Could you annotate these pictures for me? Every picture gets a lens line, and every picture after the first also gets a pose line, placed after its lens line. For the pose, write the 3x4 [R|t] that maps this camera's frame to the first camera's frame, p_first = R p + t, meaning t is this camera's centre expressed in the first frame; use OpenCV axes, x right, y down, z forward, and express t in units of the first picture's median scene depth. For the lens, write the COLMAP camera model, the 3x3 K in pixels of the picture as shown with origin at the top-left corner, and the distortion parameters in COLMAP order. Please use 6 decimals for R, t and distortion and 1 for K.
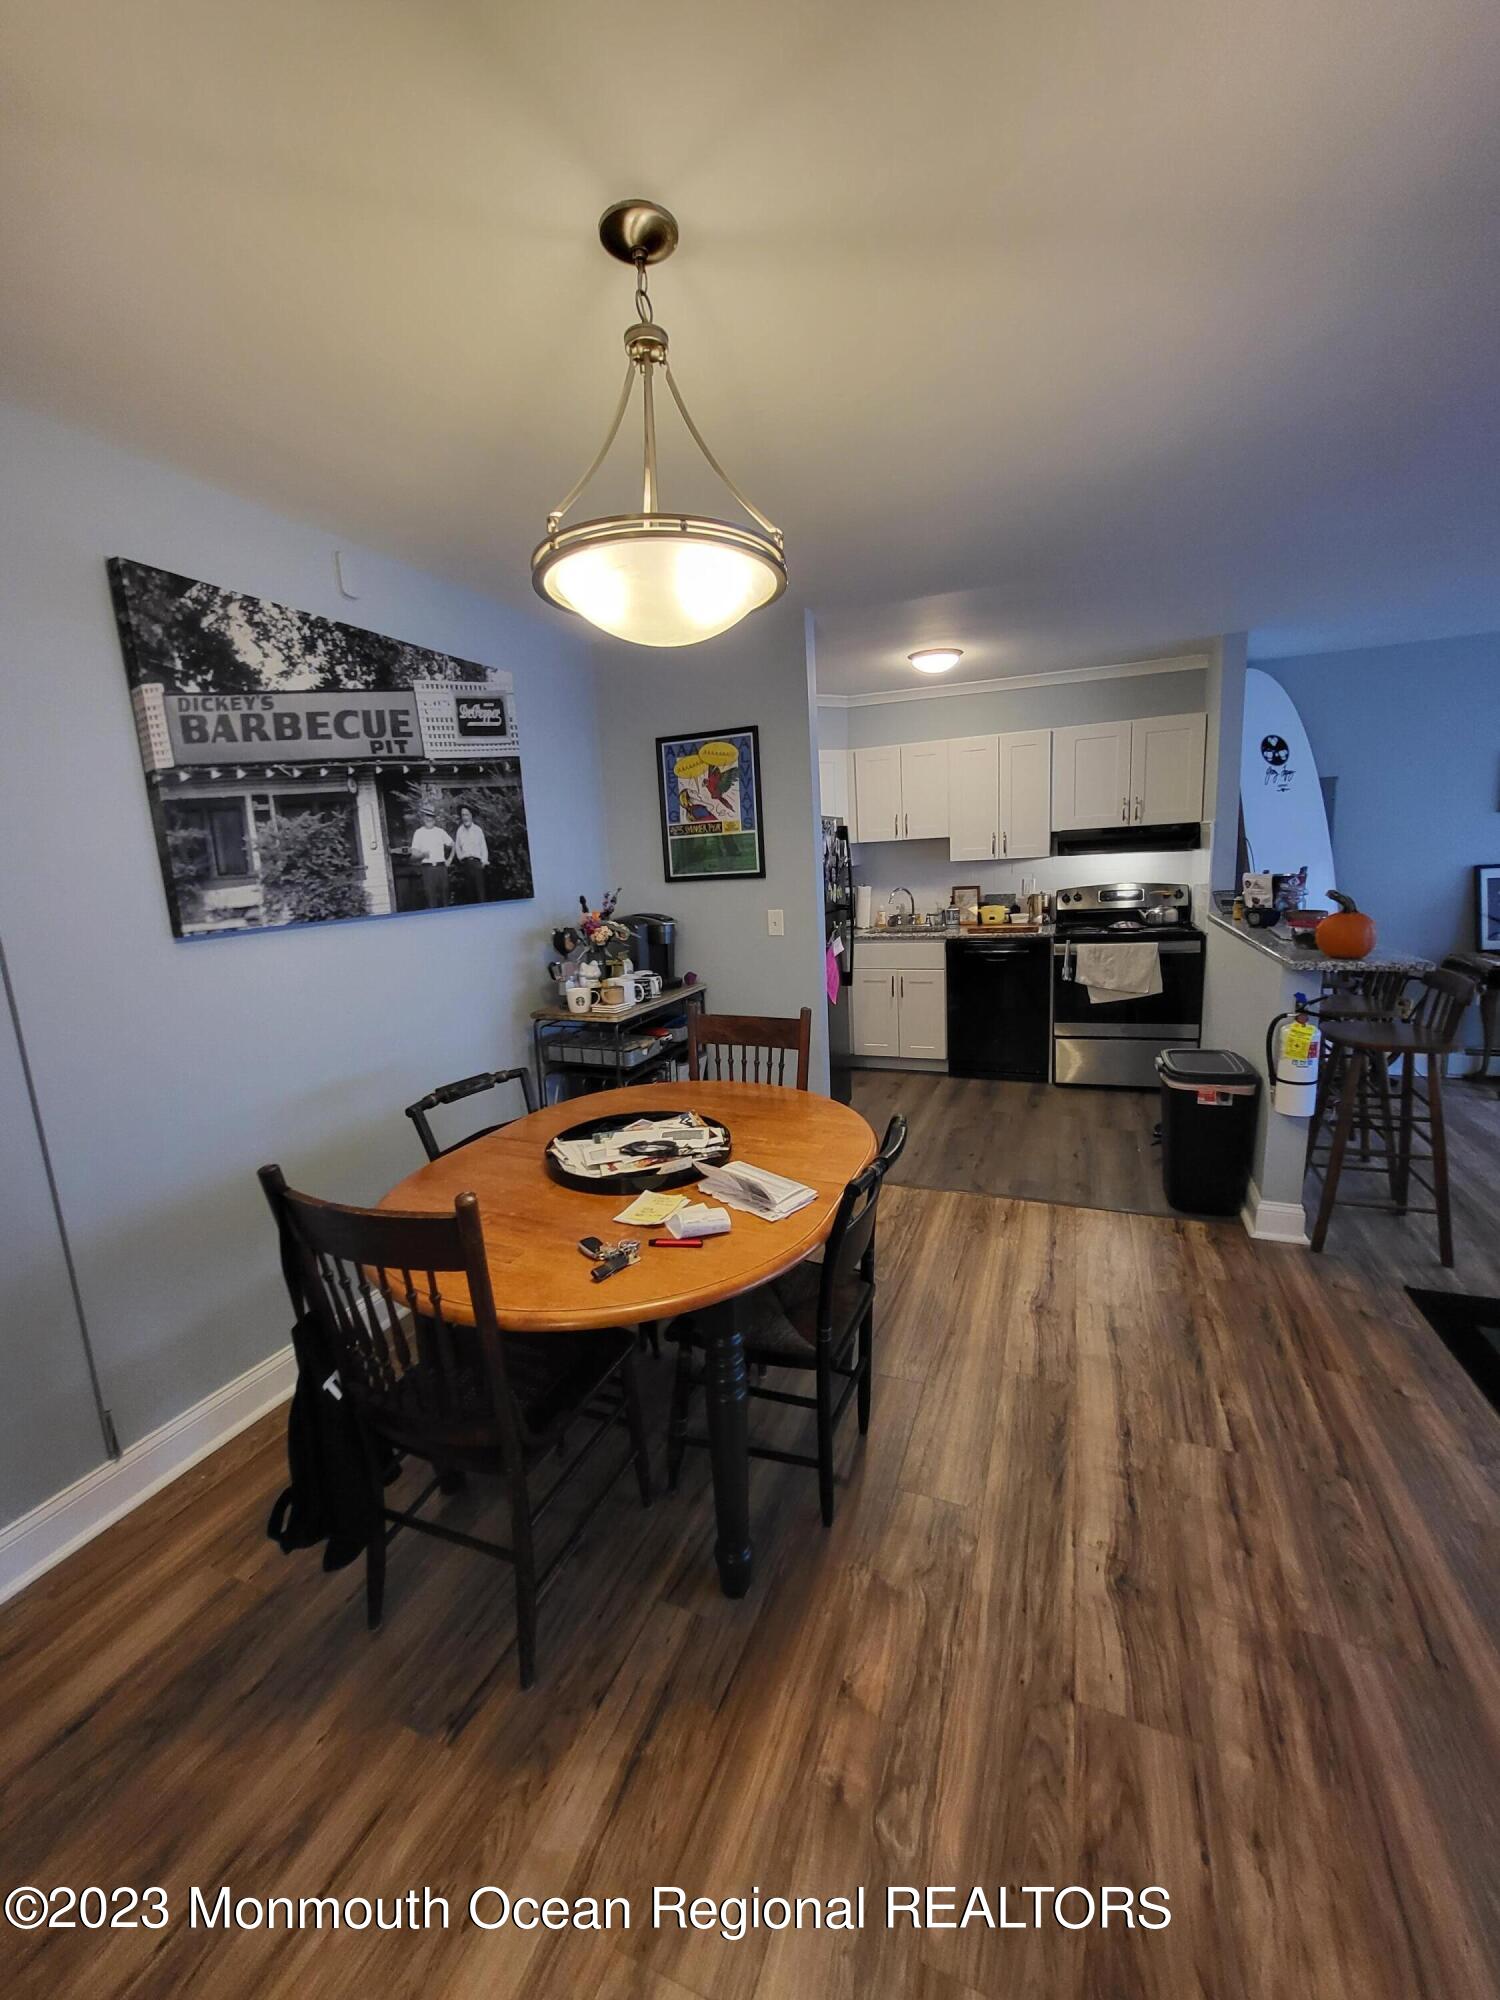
lens RADIAL K [[781.5, 0, 756.1], [0, 781.5, 993.9], [0, 0, 1]] dist [0.002164, -0.000760]
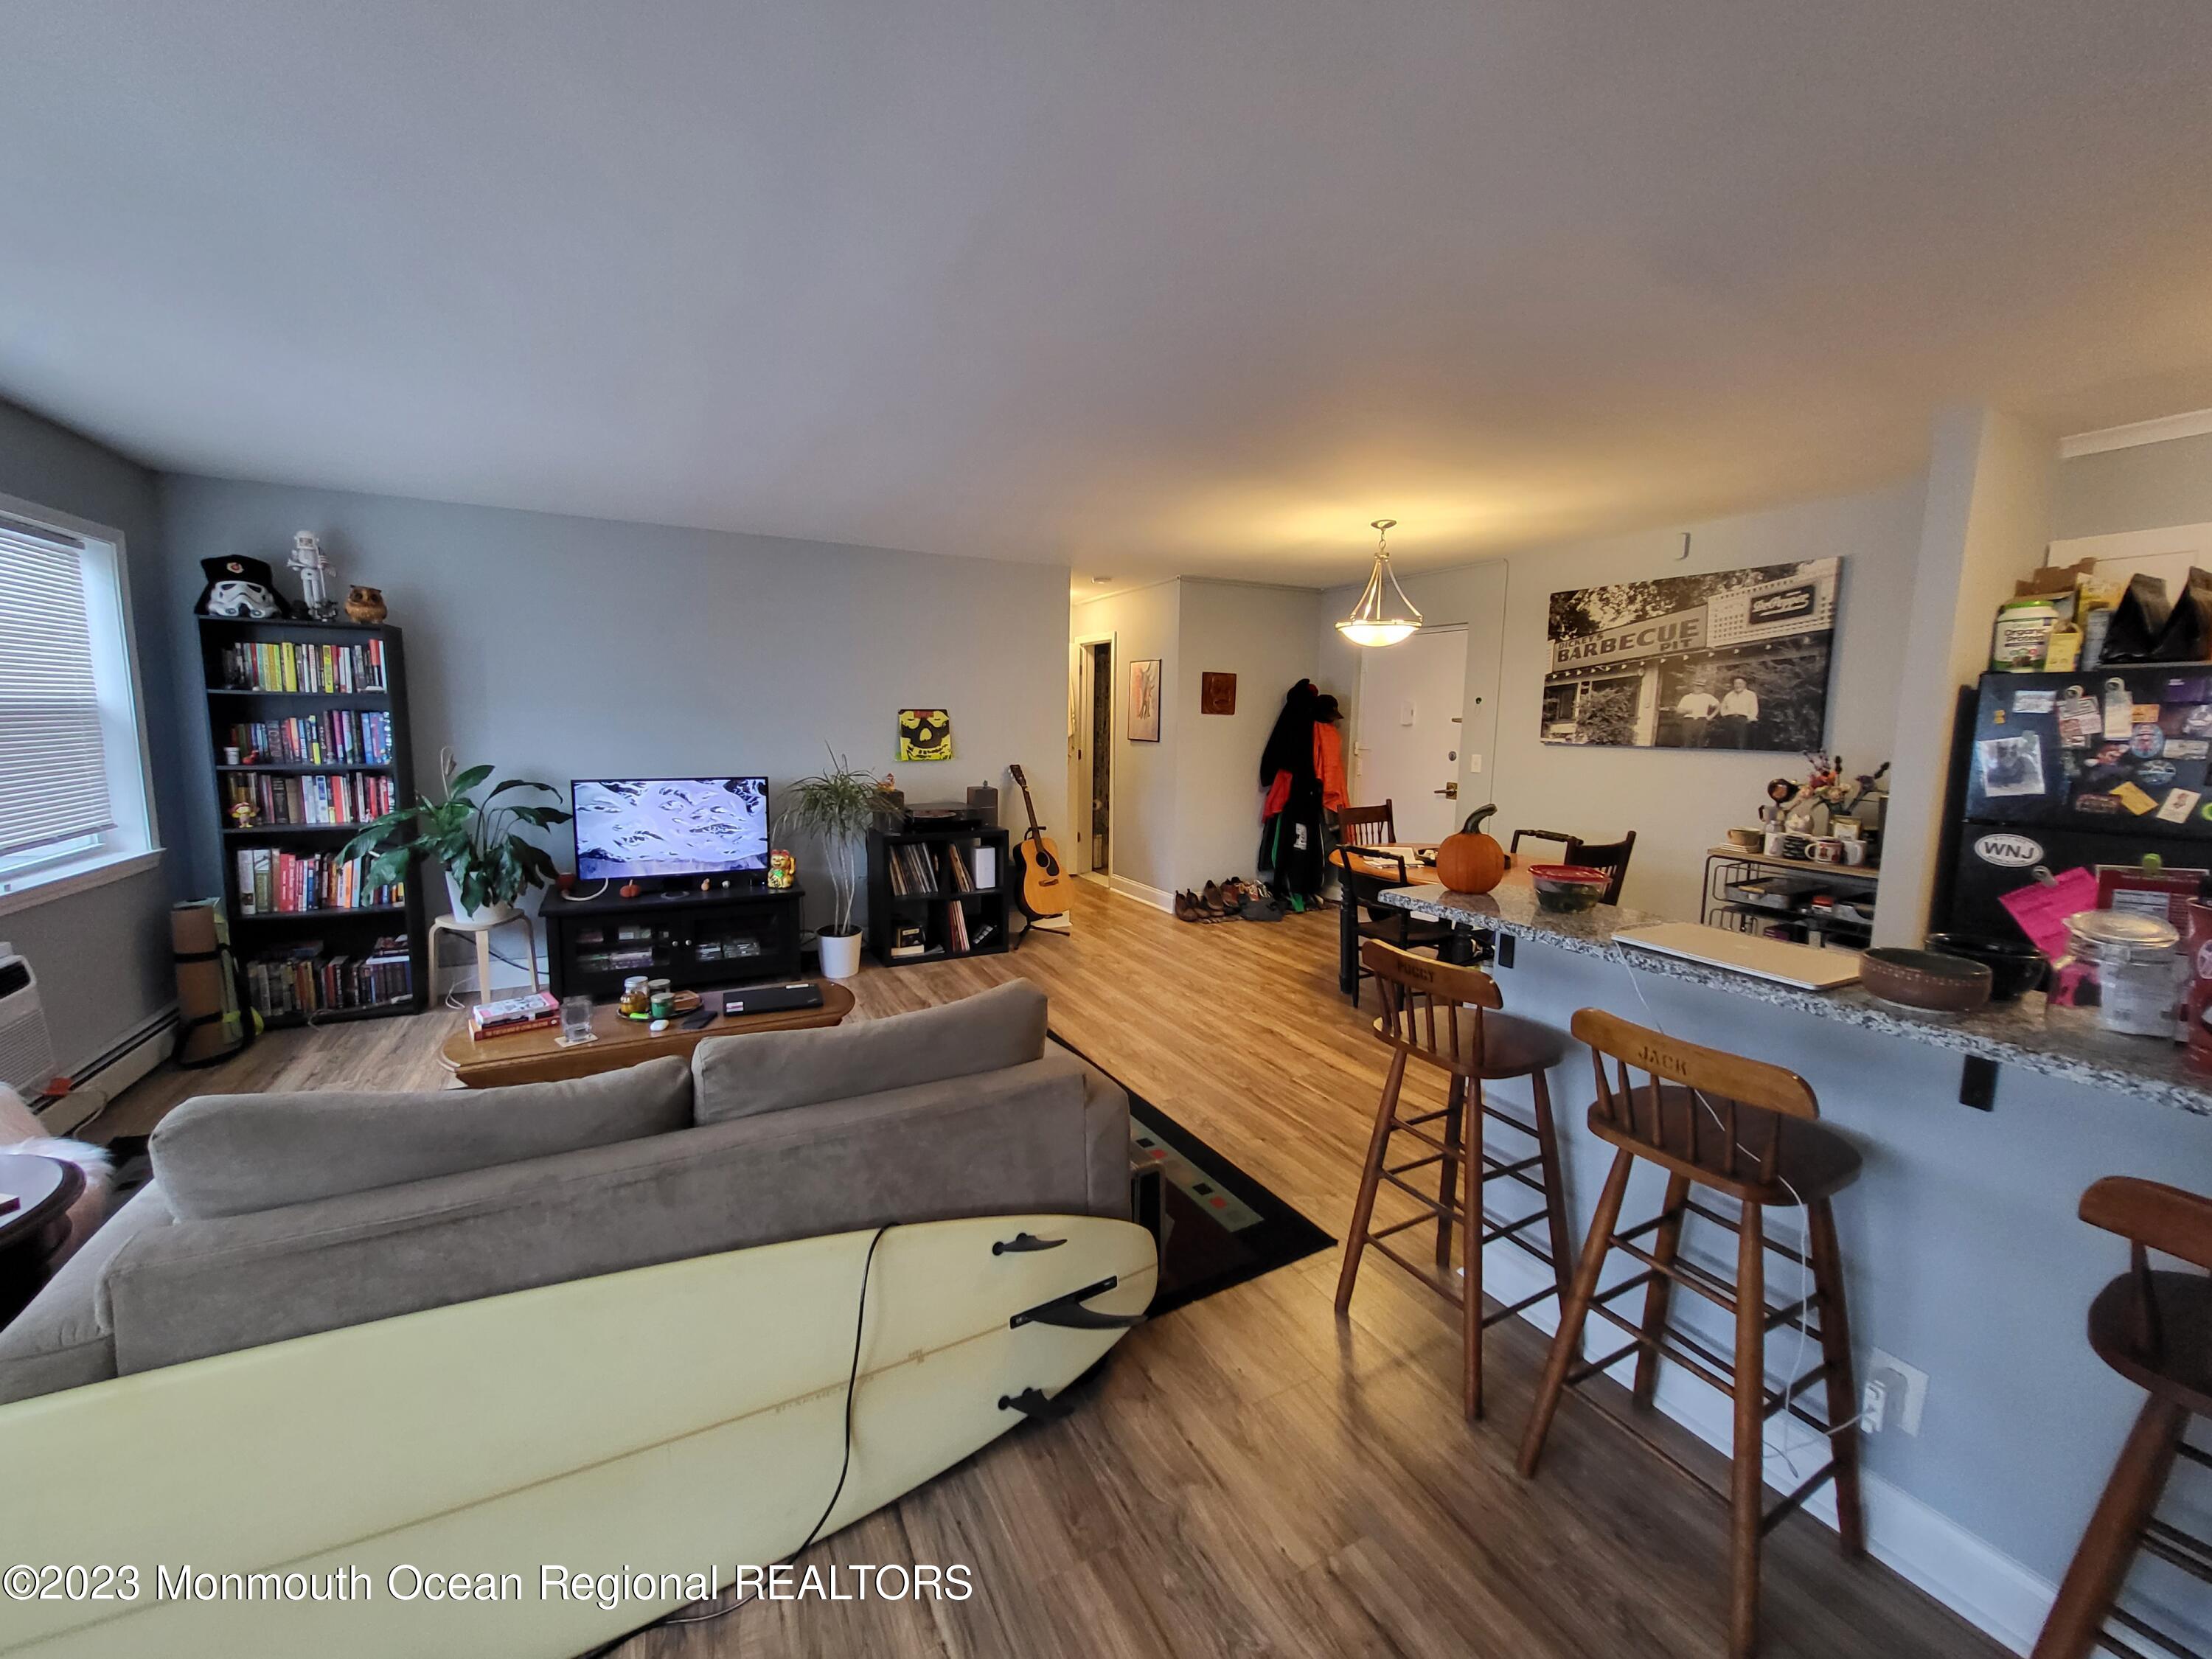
lens RADIAL K [[864.3, 0, 1098.0], [0, 864.3, 820.8], [0, 0, 1]] dist [0.002164, -0.000760]
pose [[-0.647579, 0.134102, -0.750105, 1.436568], [-0.114848, 0.955971, 0.270056, -0.267183], [0.753294, 0.261031, -0.603665, 1.082936]]
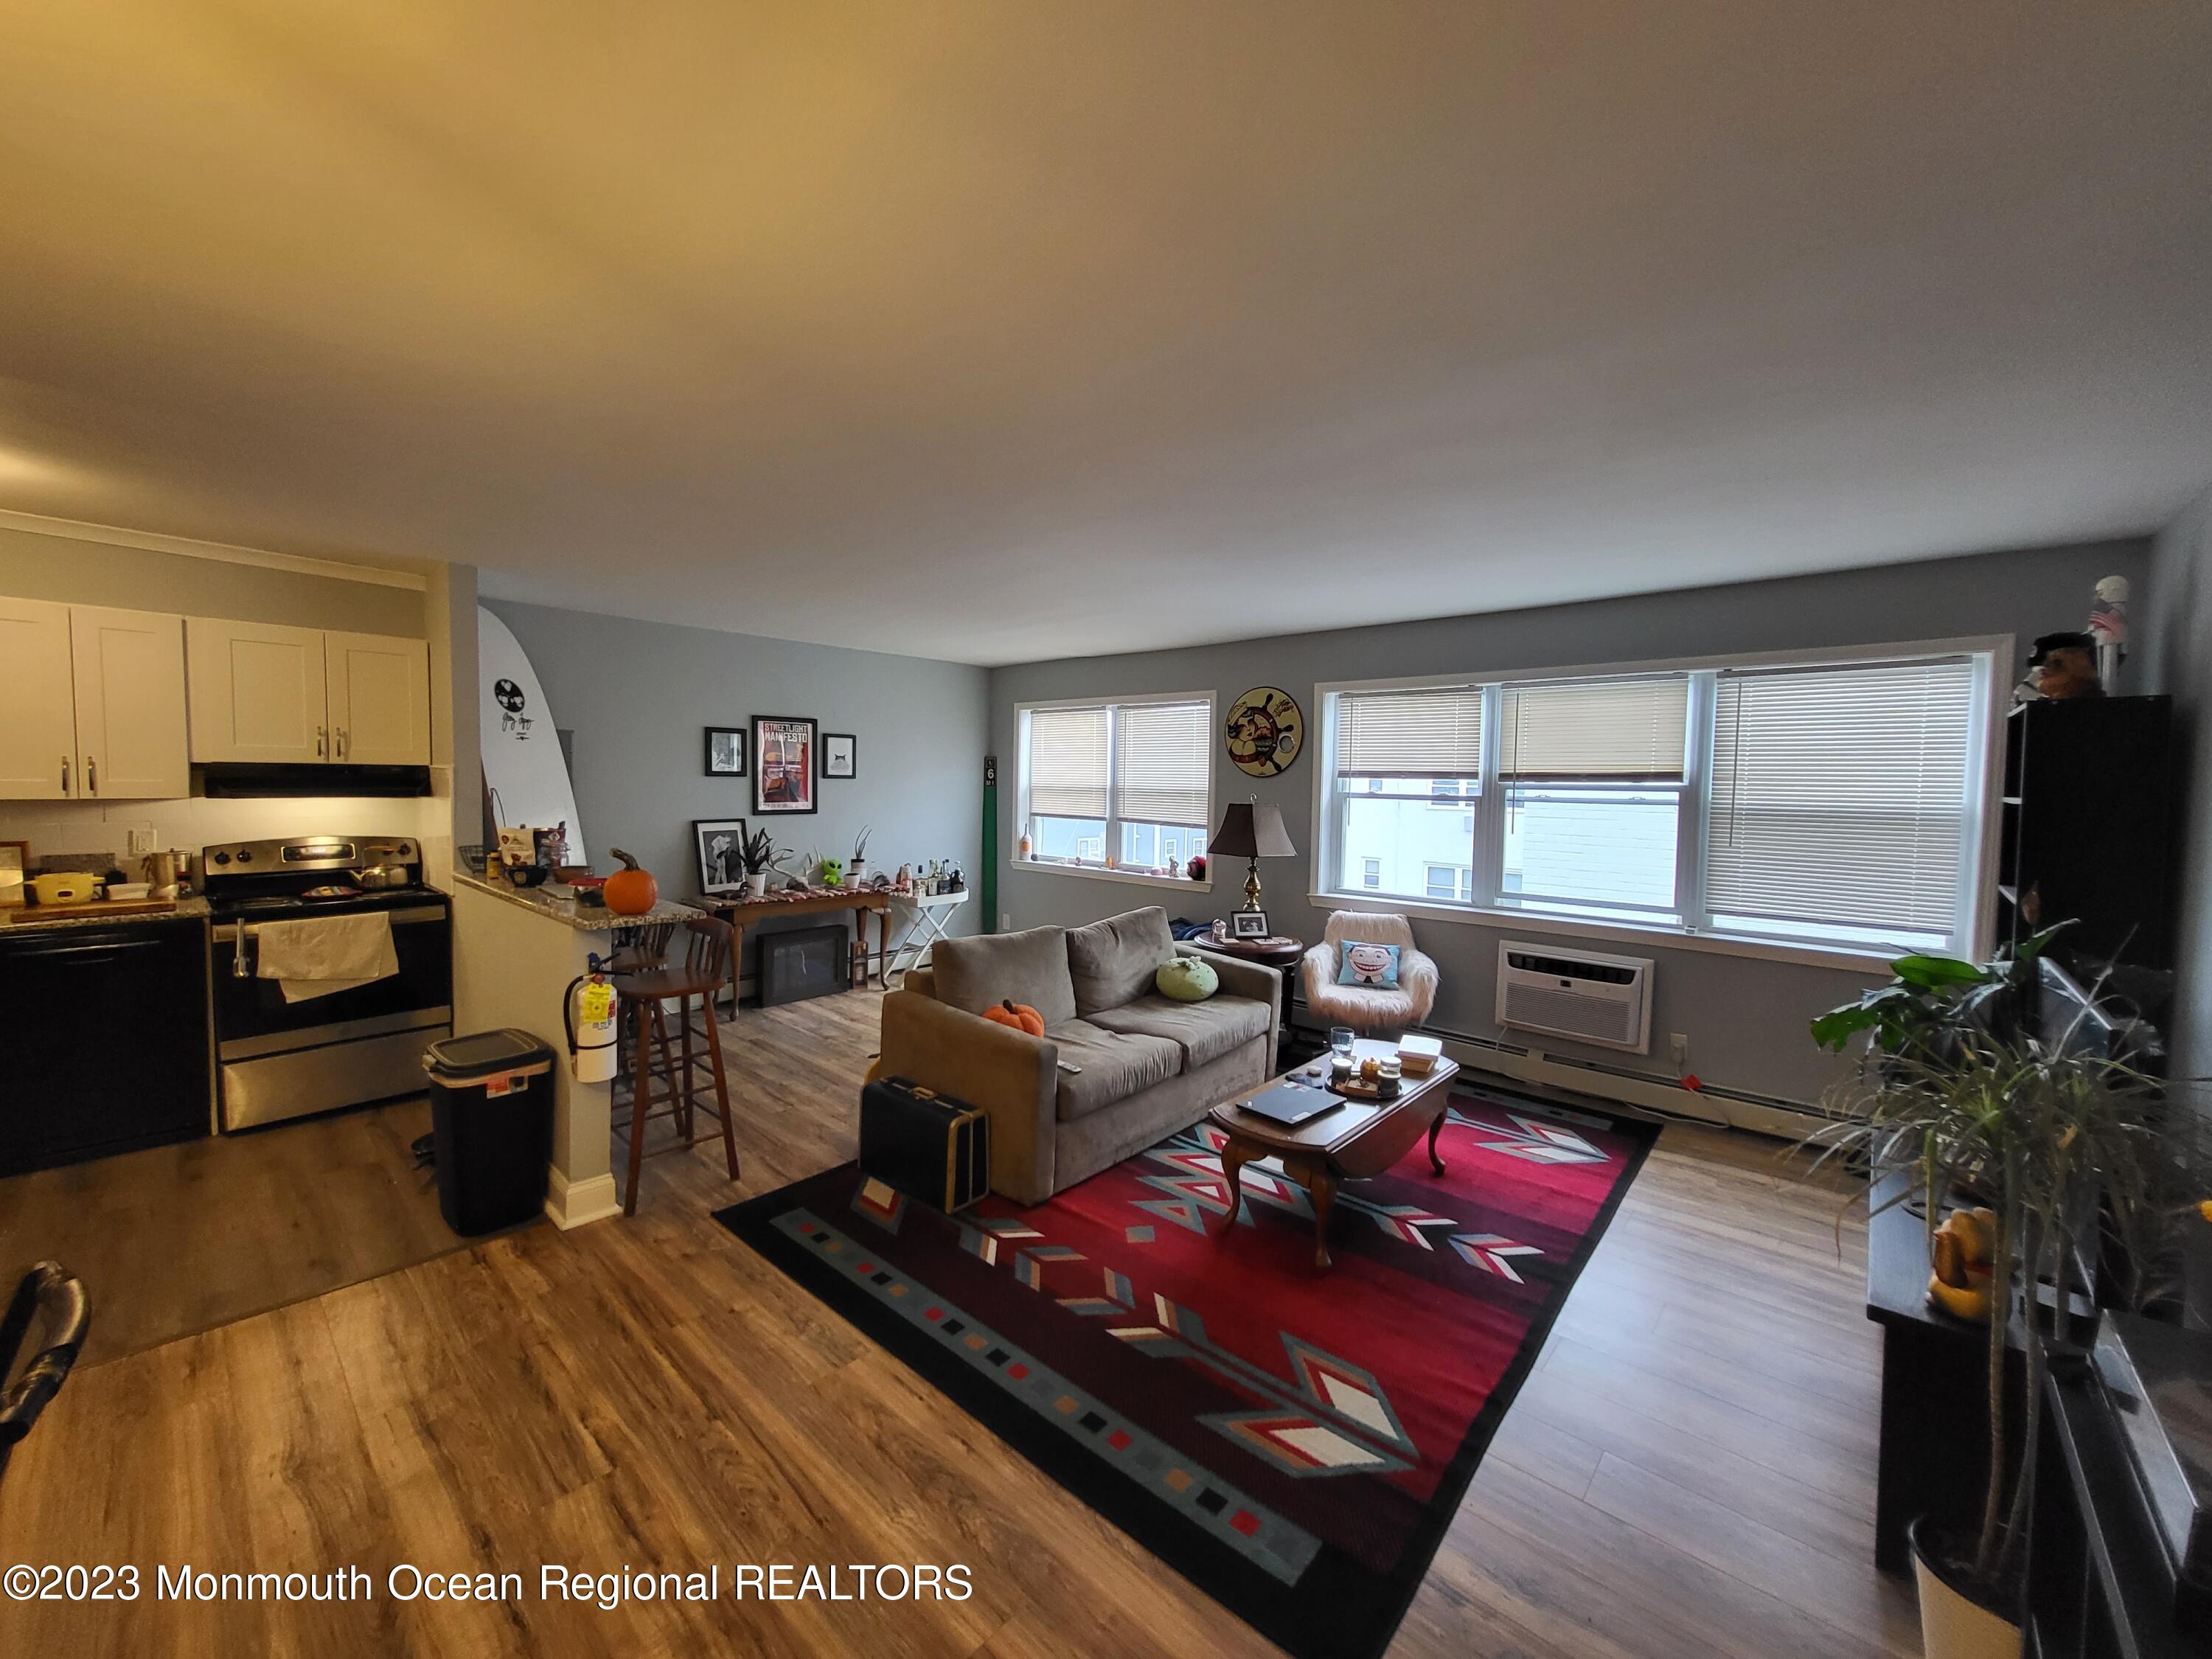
lens RADIAL K [[864.3, 0, 1101.5], [0, 864.3, 826.1], [0, 0, 1]] dist [0.002164, -0.000760]
pose [[0.345797, 0.006091, 0.938289, -0.091091], [0.126514, 0.990545, -0.053056, -0.019382], [-0.929741, 0.137053, 0.341757, 0.017247]]
